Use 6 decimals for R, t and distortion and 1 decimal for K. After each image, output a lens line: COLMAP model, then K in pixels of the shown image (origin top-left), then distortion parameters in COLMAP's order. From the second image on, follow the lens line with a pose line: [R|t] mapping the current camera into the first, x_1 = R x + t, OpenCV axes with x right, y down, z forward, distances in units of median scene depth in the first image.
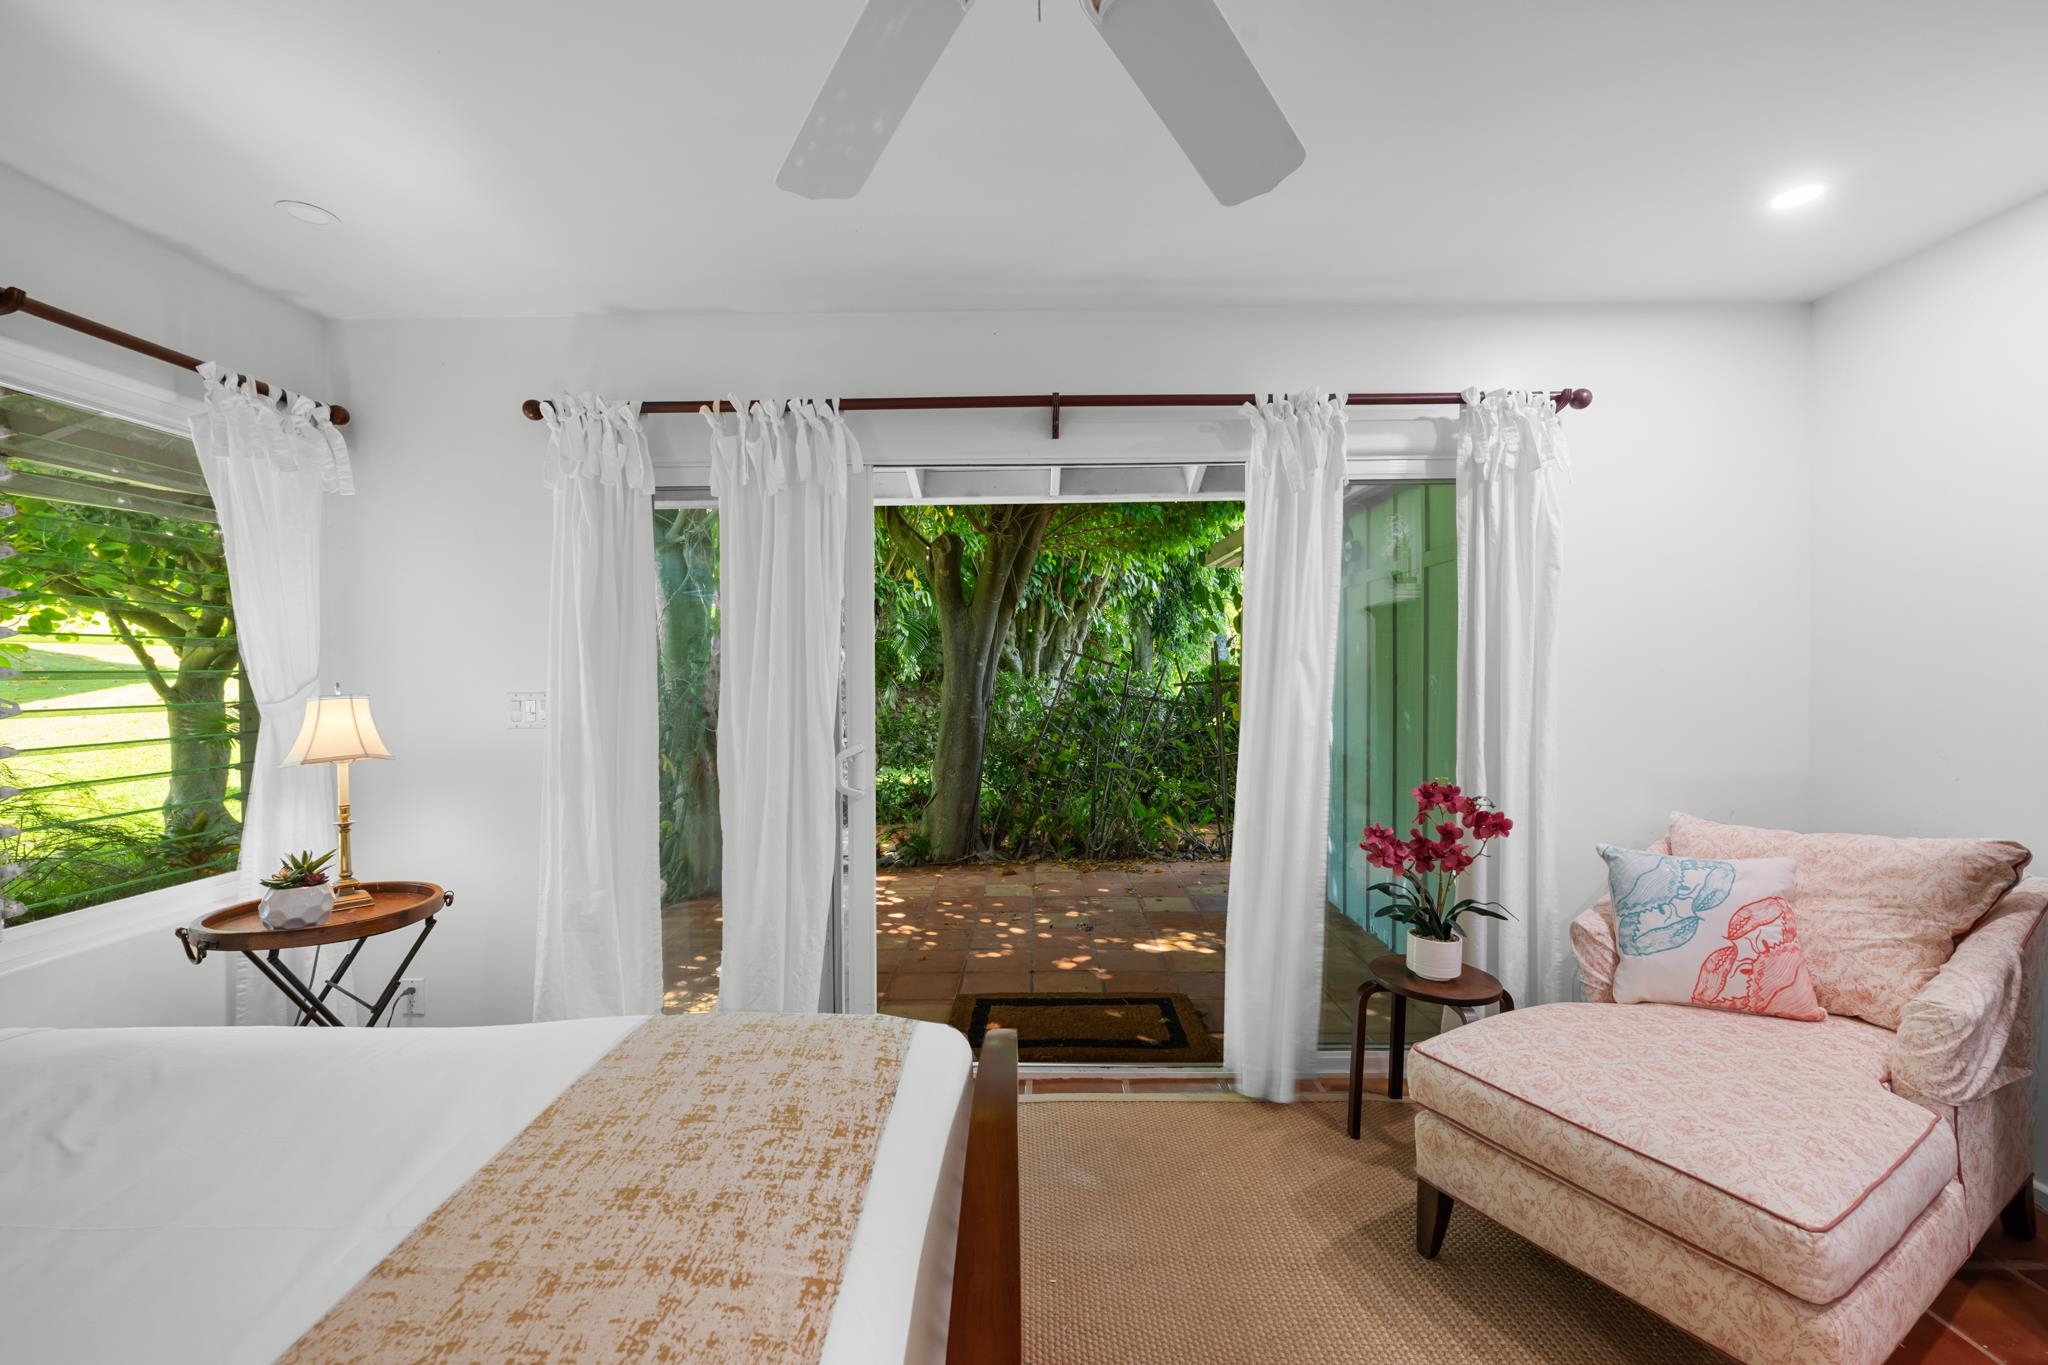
lens RADIAL K [[824.0, 0, 1027.4], [0, 824.0, 678.7], [0, 0, 1]] dist [-0.002298, -0.000018]
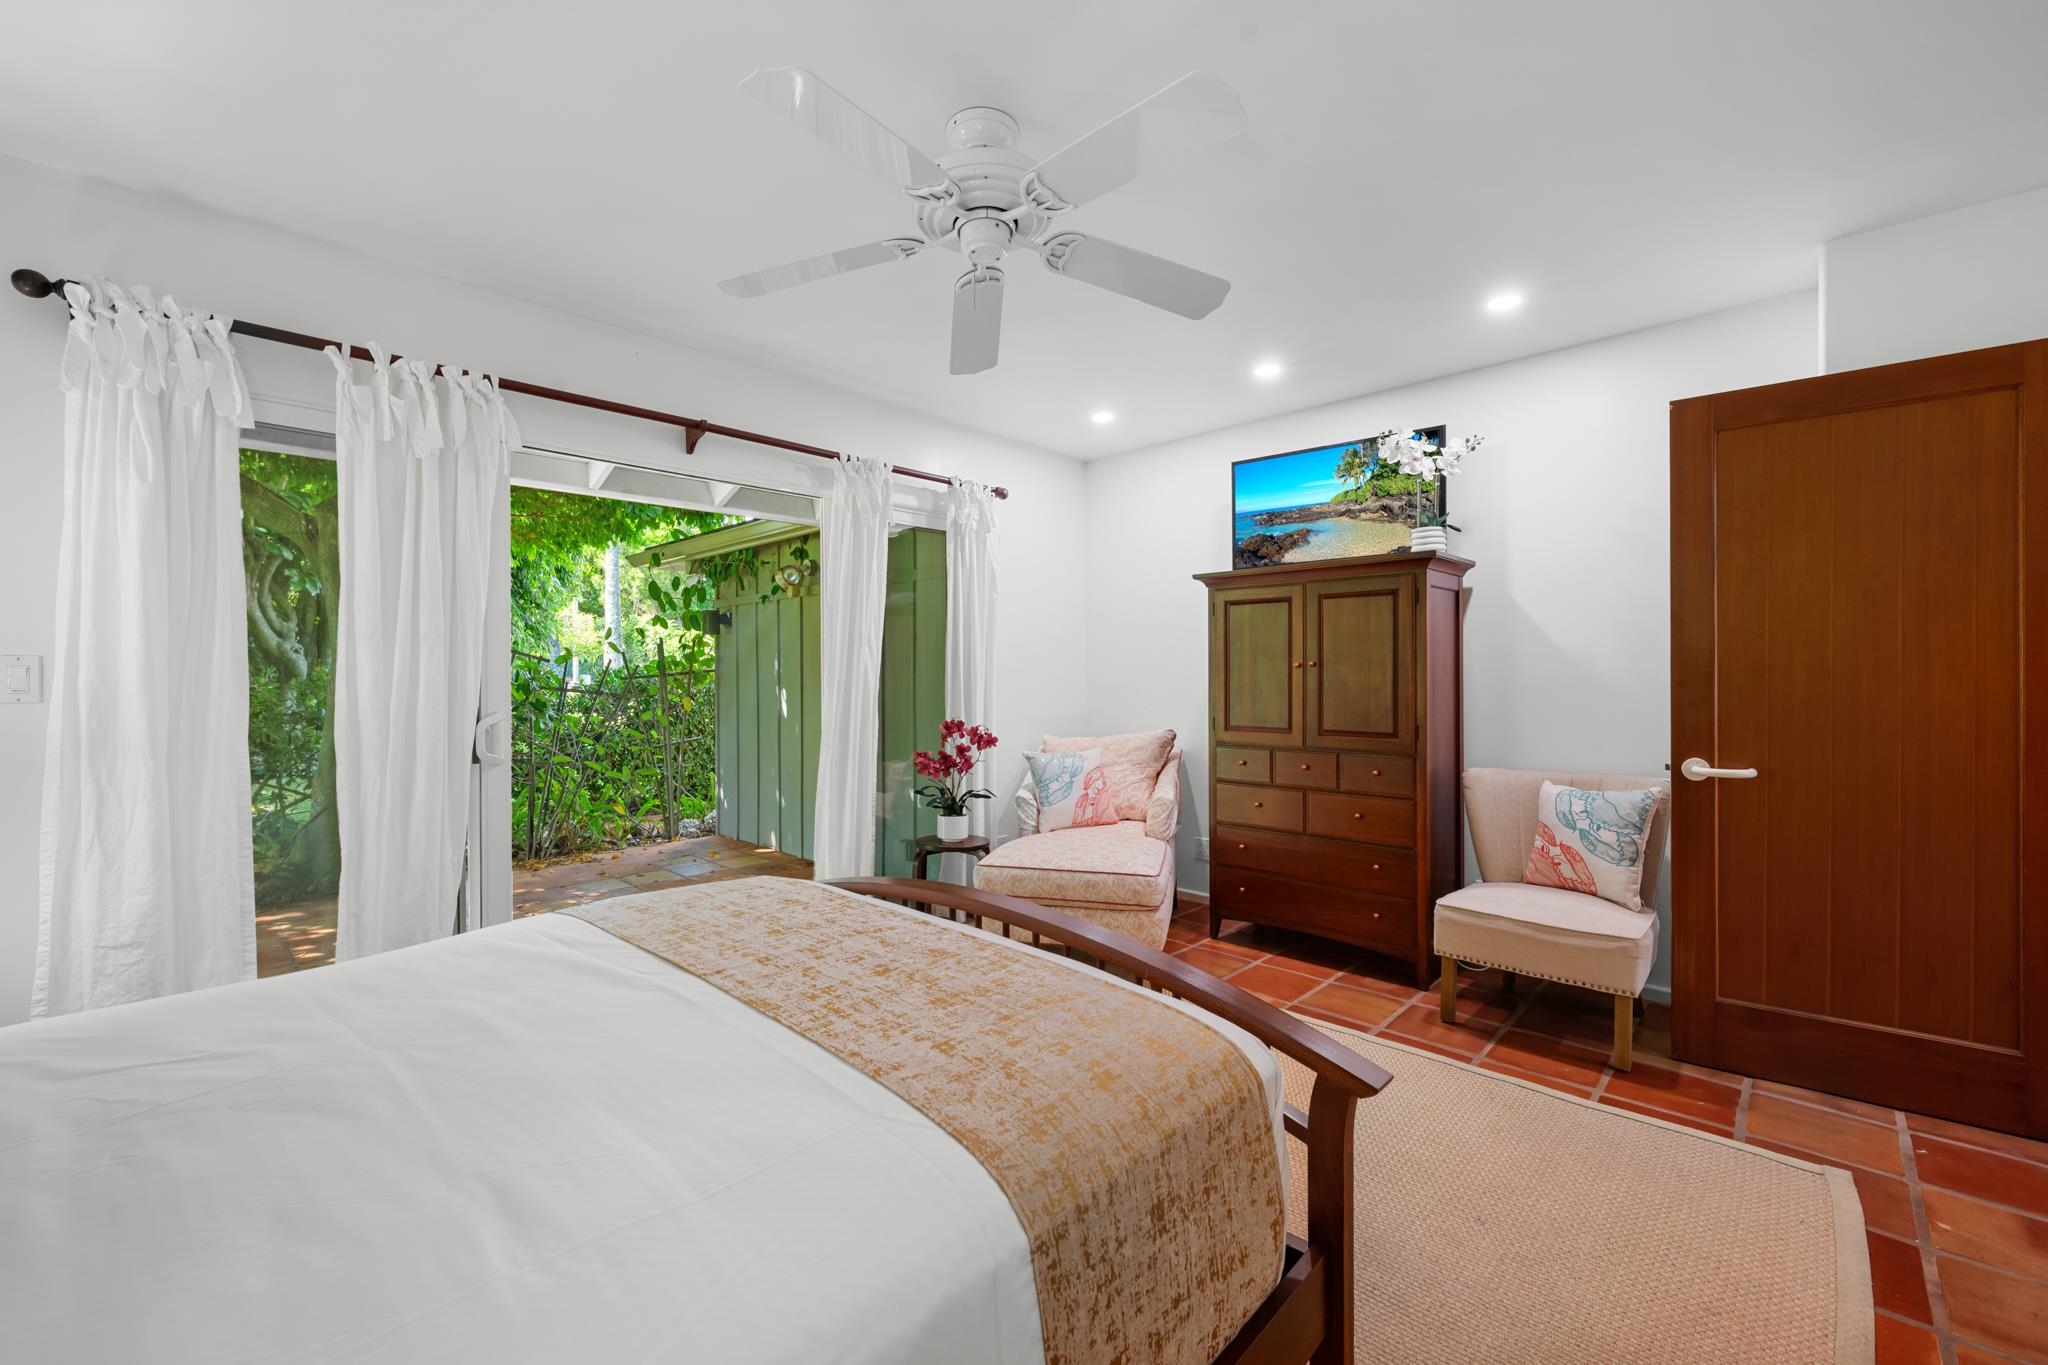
lens RADIAL K [[824.0, 0, 1027.4], [0, 824.0, 678.7], [0, 0, 1]] dist [-0.002298, -0.000018]
pose [[0.685128, 0.000775, 0.728423, -0.582010], [0.011135, 0.999871, -0.011536, 0.066575], [-0.728338, 0.016014, 0.685031, -0.211338]]
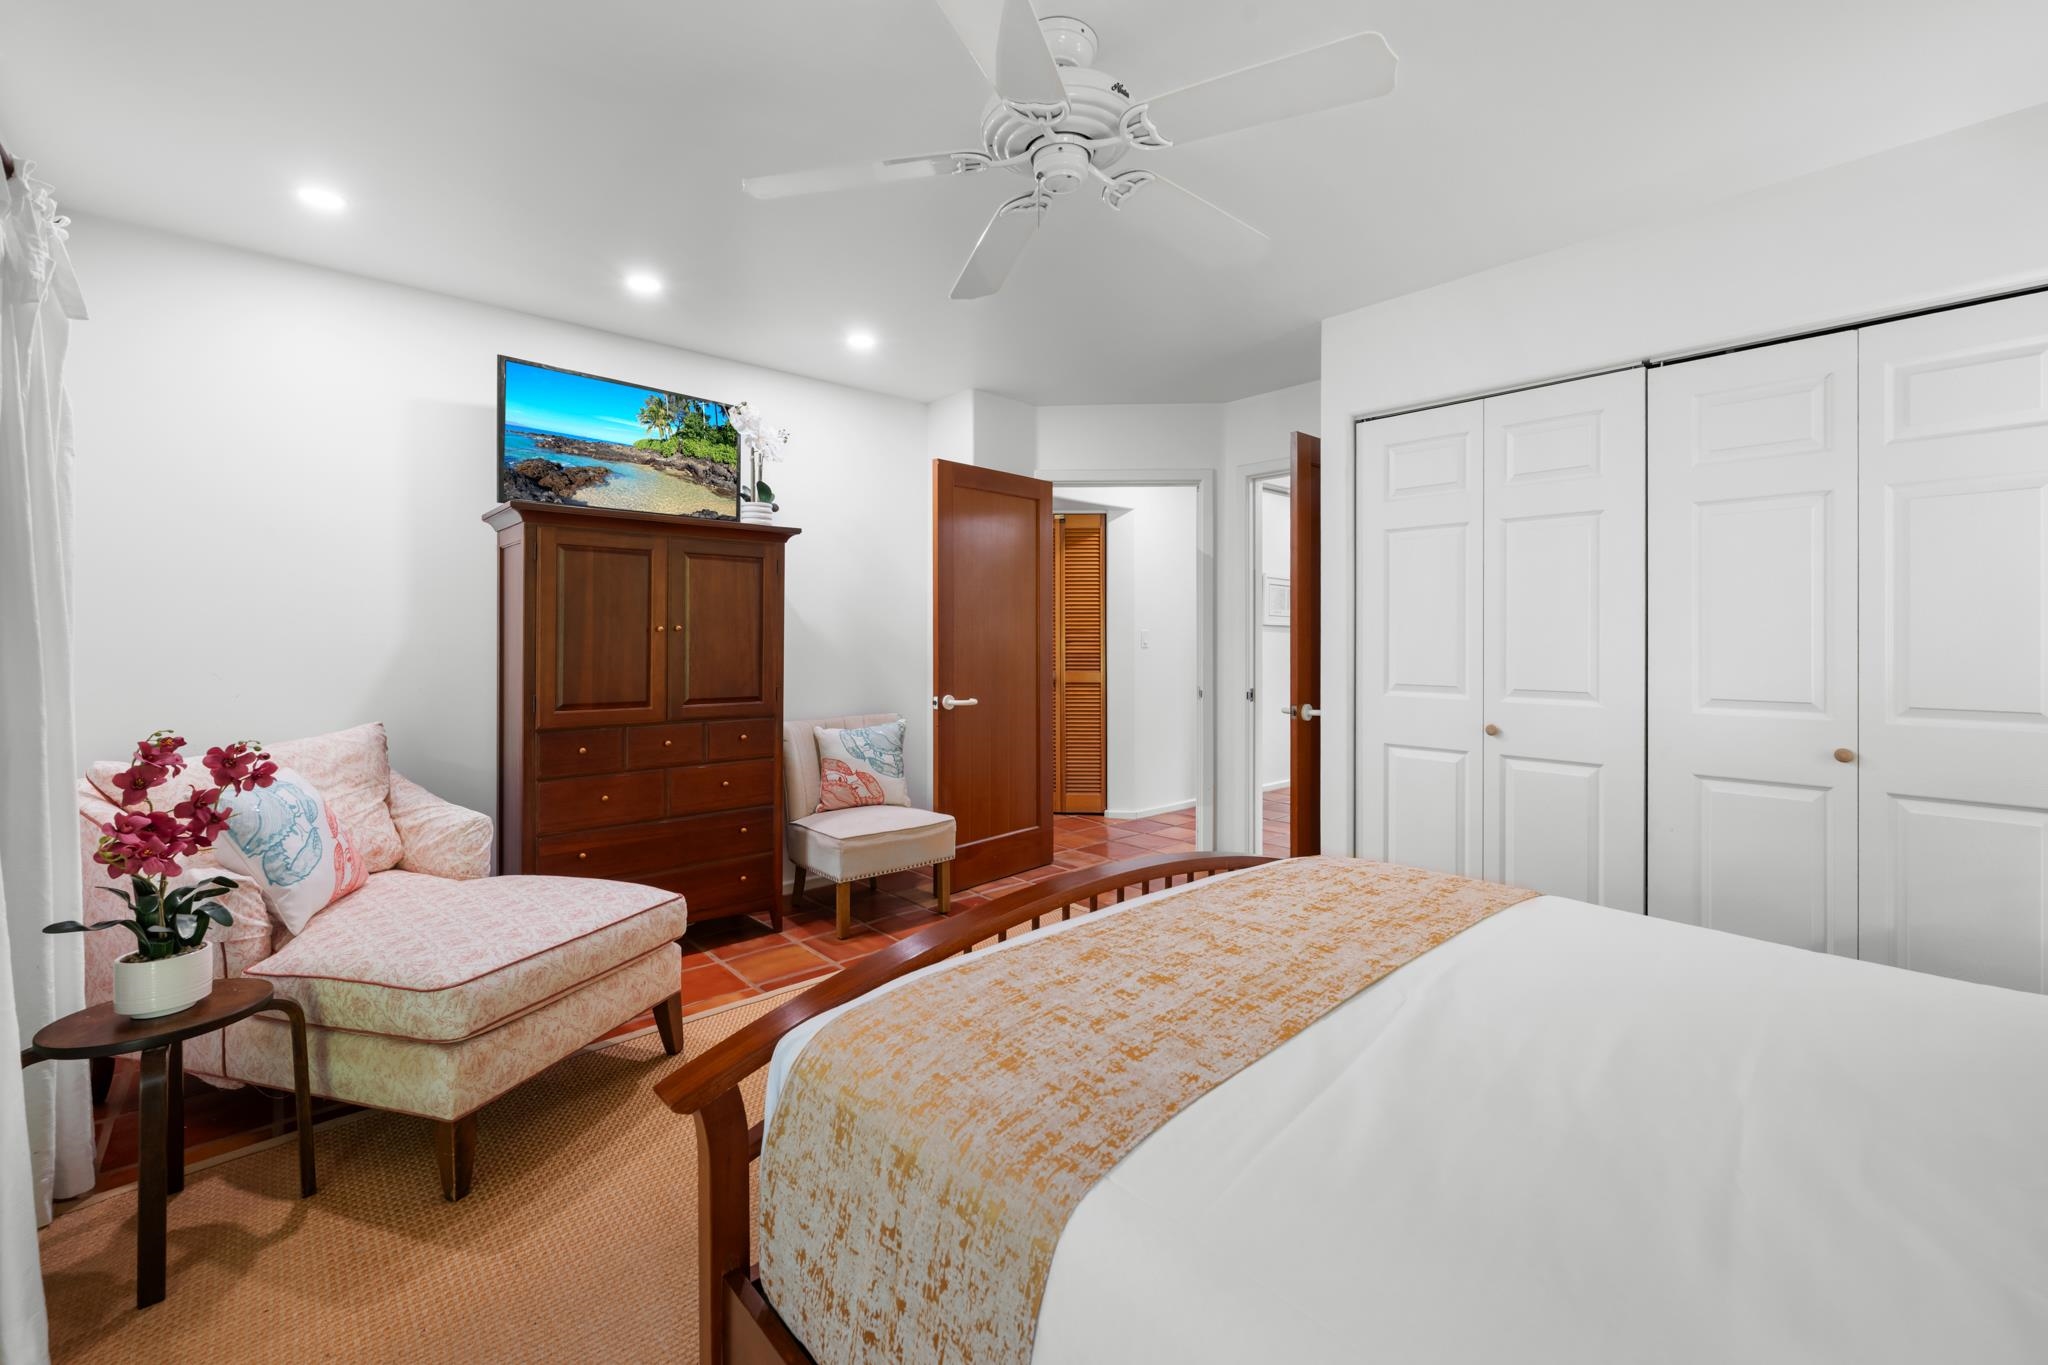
lens RADIAL K [[844.1, 0, 1022.8], [0, 844.1, 644.9], [0, 0, 1]] dist [-0.001789, -0.000110]
pose [[-0.670347, -0.000072, 0.742048, -0.549813], [0.013794, 0.999826, 0.012558, 0.048237], [-0.741919, 0.018654, -0.670230, 0.944172]]
